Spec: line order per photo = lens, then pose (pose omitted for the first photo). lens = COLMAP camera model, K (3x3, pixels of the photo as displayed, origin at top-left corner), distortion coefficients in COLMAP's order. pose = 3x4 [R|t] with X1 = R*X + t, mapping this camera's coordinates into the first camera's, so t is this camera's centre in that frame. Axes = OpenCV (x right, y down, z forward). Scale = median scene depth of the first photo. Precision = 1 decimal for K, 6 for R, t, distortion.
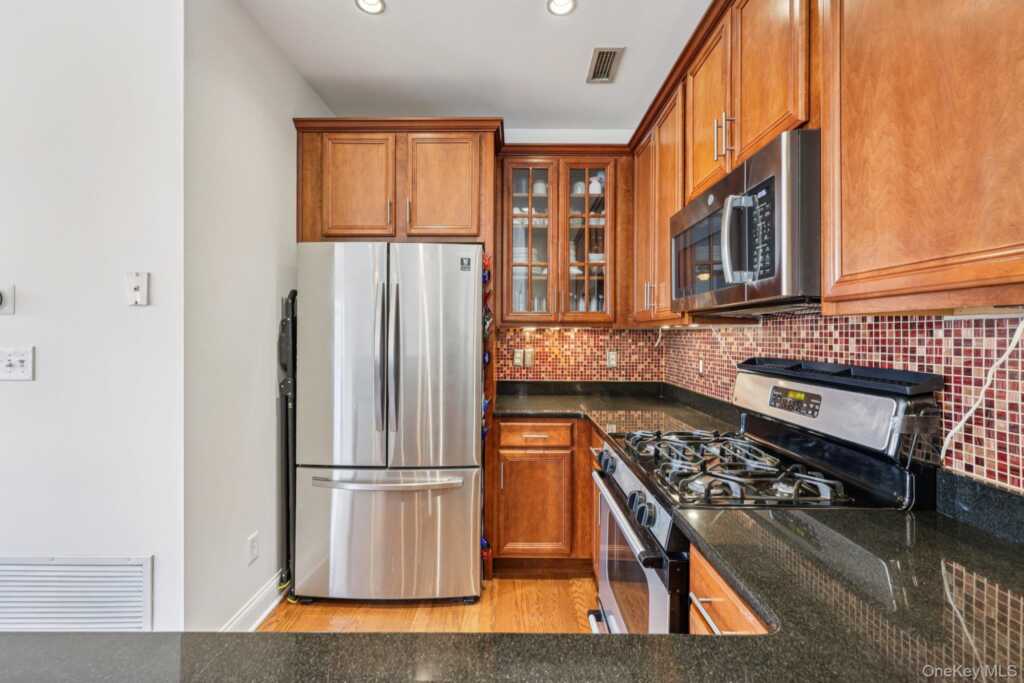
lens RADIAL K [[421.6, 0, 511.1], [0, 421.6, 334.1], [0, 0, 1]] dist [0.000664, -0.000042]
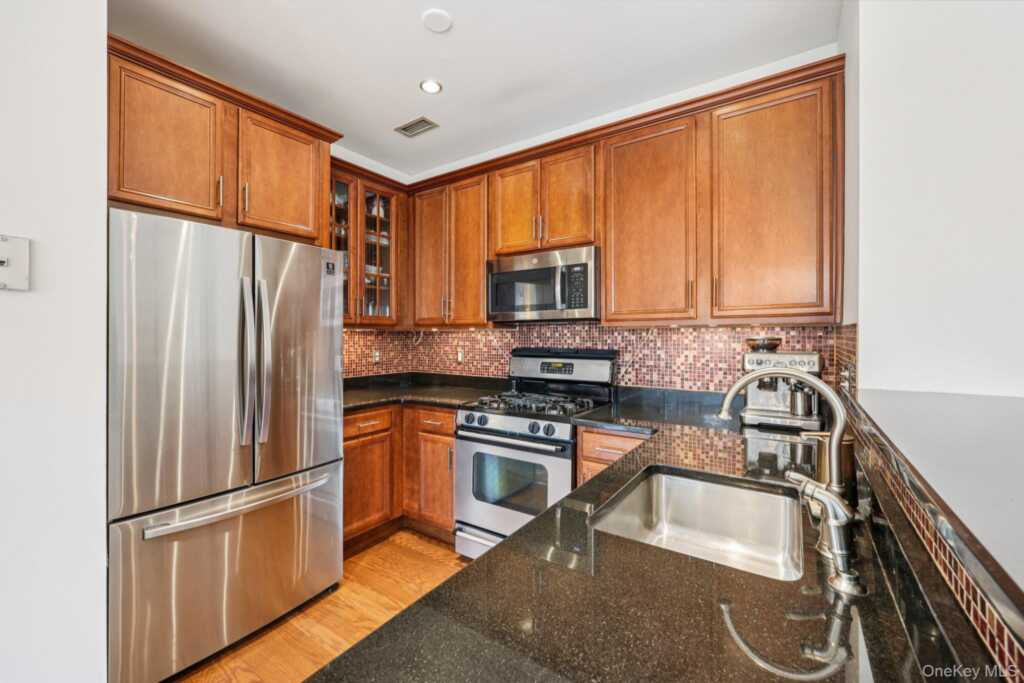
lens RADIAL K [[417.4, 0, 508.7], [0, 417.4, 336.2], [0, 0, 1]] dist [0.000000, 0.000014]
pose [[0.562488, -0.006911, 0.826777, -0.708610], [0.004087, 0.999976, 0.005578, -0.002466], [-0.826795, 0.000241, 0.562503, 0.049756]]
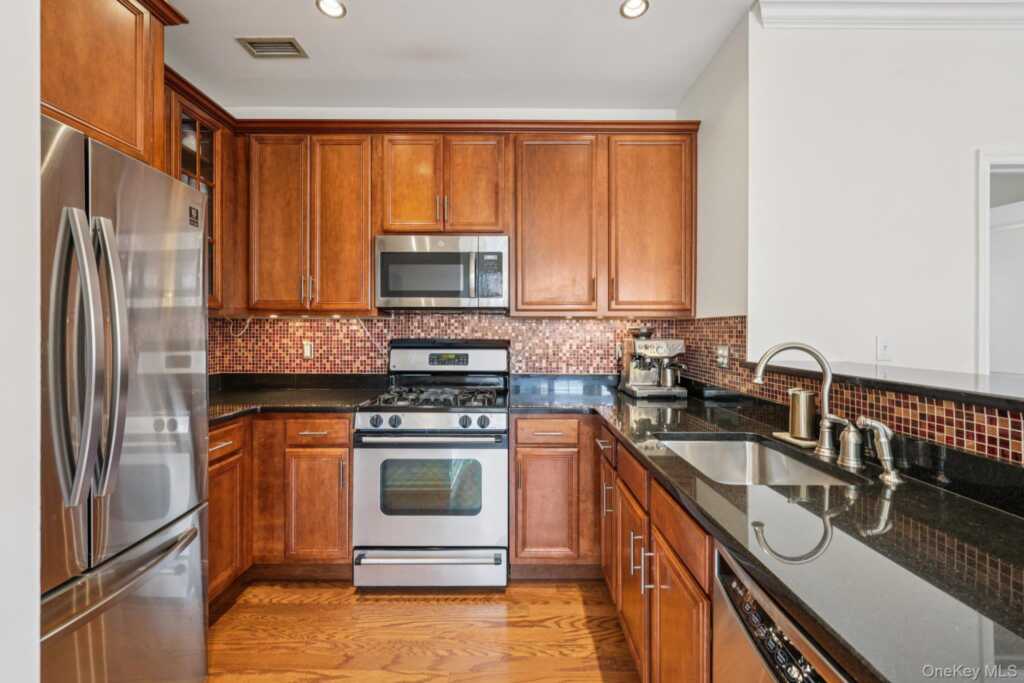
lens RADIAL K [[421.6, 0, 511.1], [0, 421.6, 334.1], [0, 0, 1]] dist [0.000664, -0.000042]
pose [[-0.002970, -0.007705, 0.999966, -0.796513], [-0.004757, 0.999959, 0.007691, 0.019210], [-0.999984, -0.004734, -0.003007, 0.472117]]
